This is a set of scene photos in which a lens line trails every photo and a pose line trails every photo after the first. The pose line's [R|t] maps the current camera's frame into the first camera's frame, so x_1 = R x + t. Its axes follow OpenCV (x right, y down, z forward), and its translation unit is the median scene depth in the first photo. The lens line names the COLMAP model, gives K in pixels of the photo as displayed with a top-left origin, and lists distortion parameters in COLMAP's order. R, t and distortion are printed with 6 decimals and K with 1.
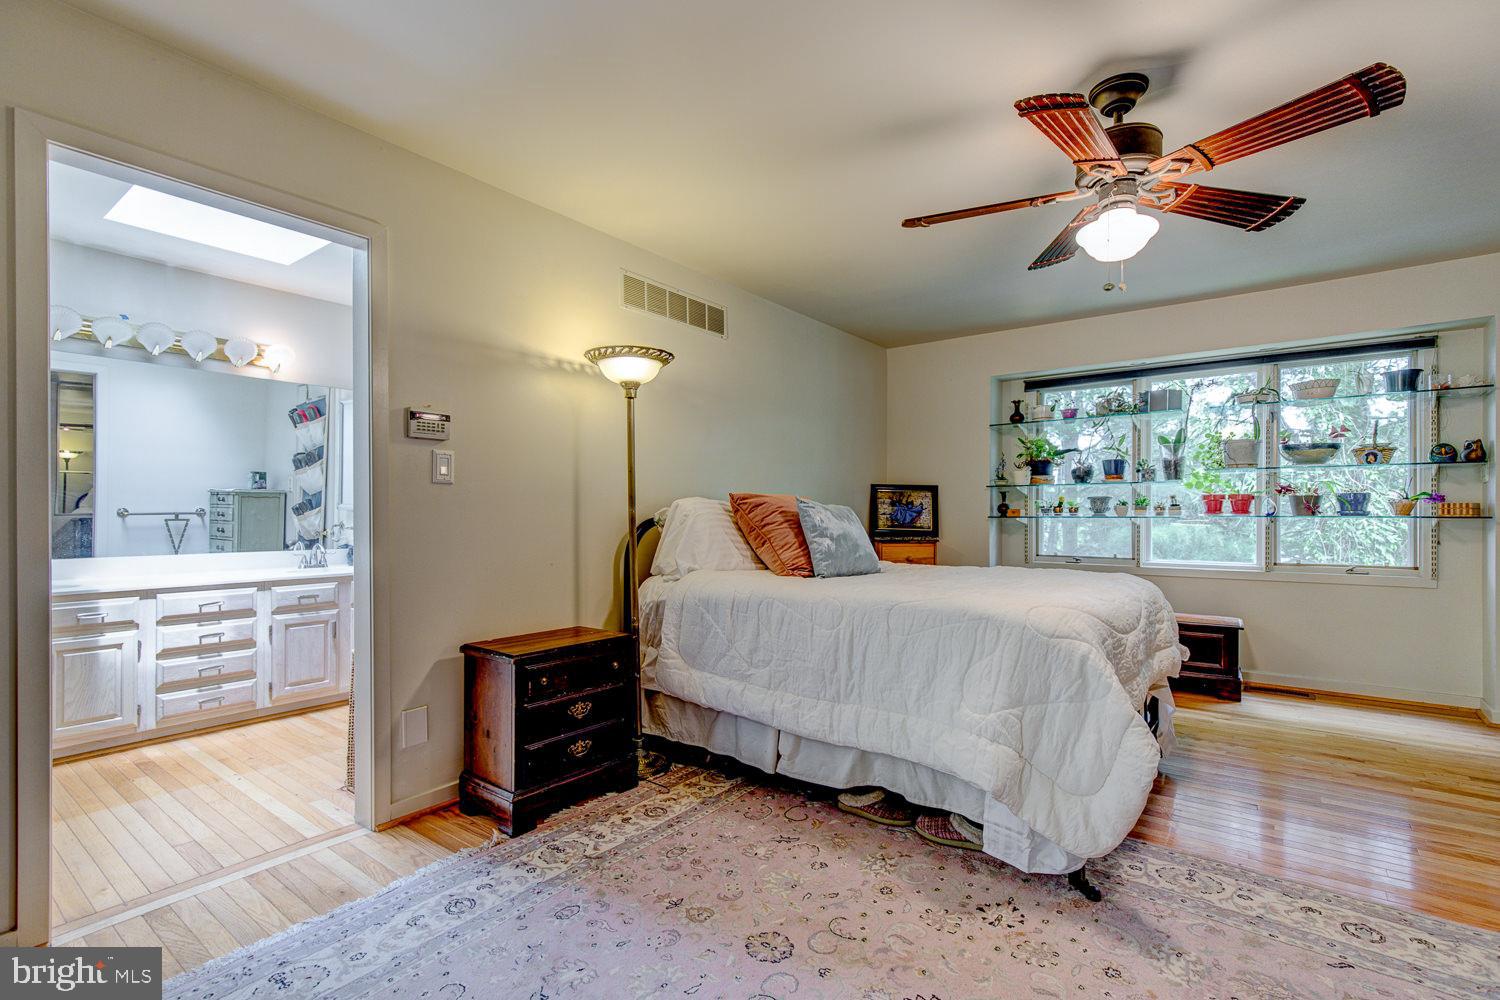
lens RADIAL K [[688.8, 0, 751.1], [0, 688.8, 518.3], [0, 0, 1]] dist [0.001684, 0.000699]
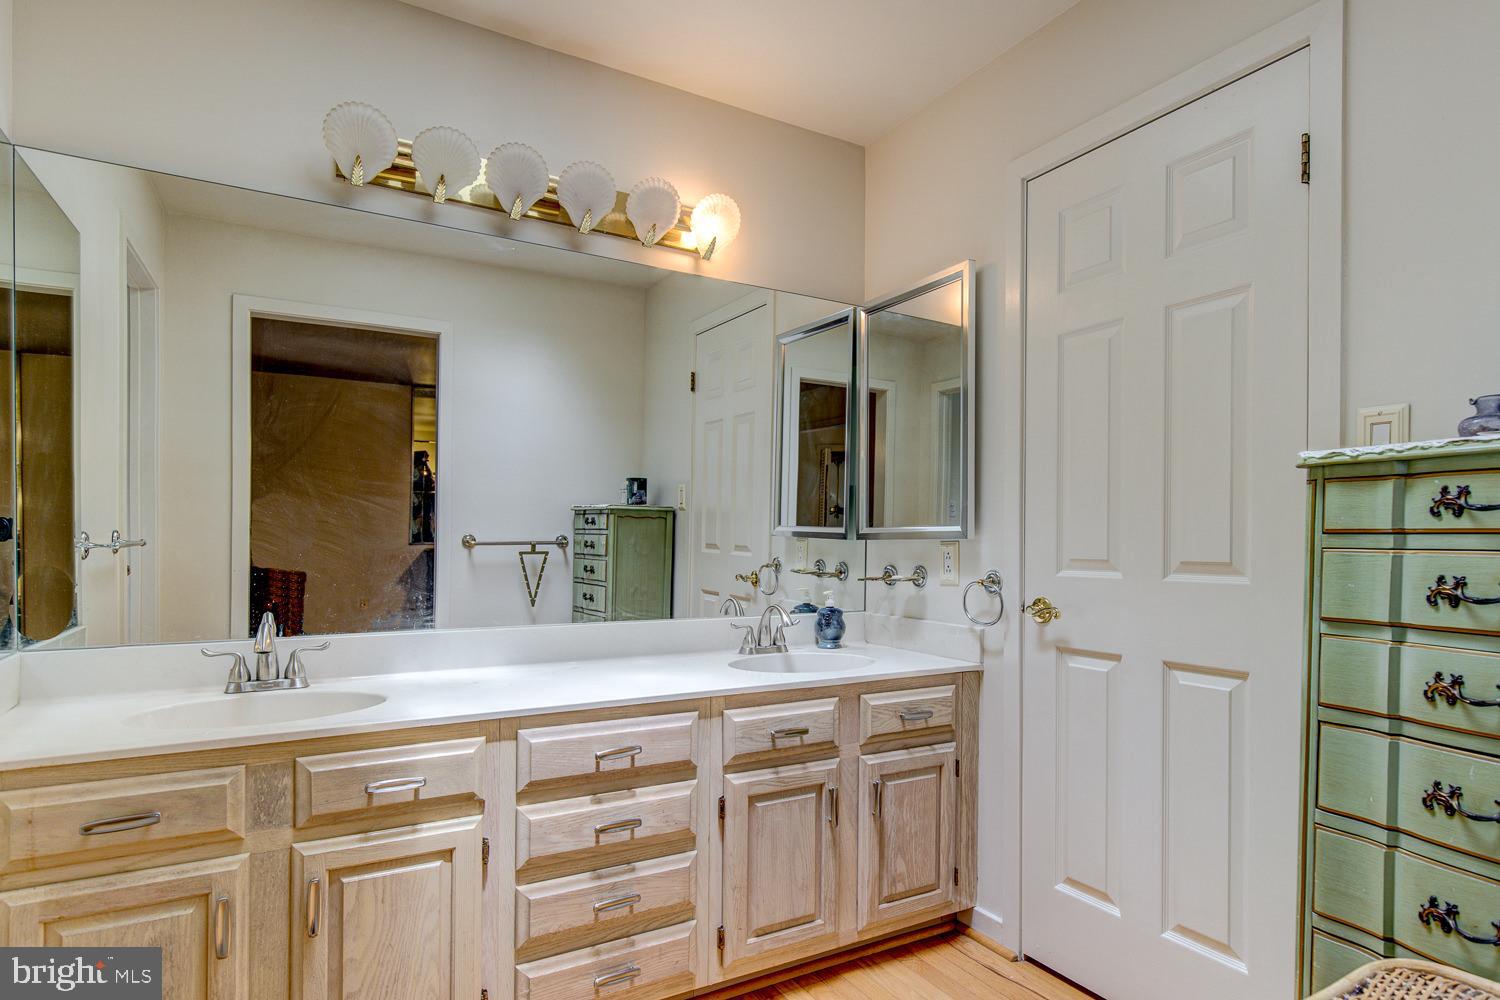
lens RADIAL K [[802.2, 0, 750.8], [0, 802.2, 548.1], [0, 0, 1]] dist [0.001306, 0.000193]
pose [[0.915936, 0.003374, -0.401310, -0.475532], [-0.005074, 0.999982, -0.003174, -0.001303], [0.401292, 0.004944, 0.915937, 0.539954]]
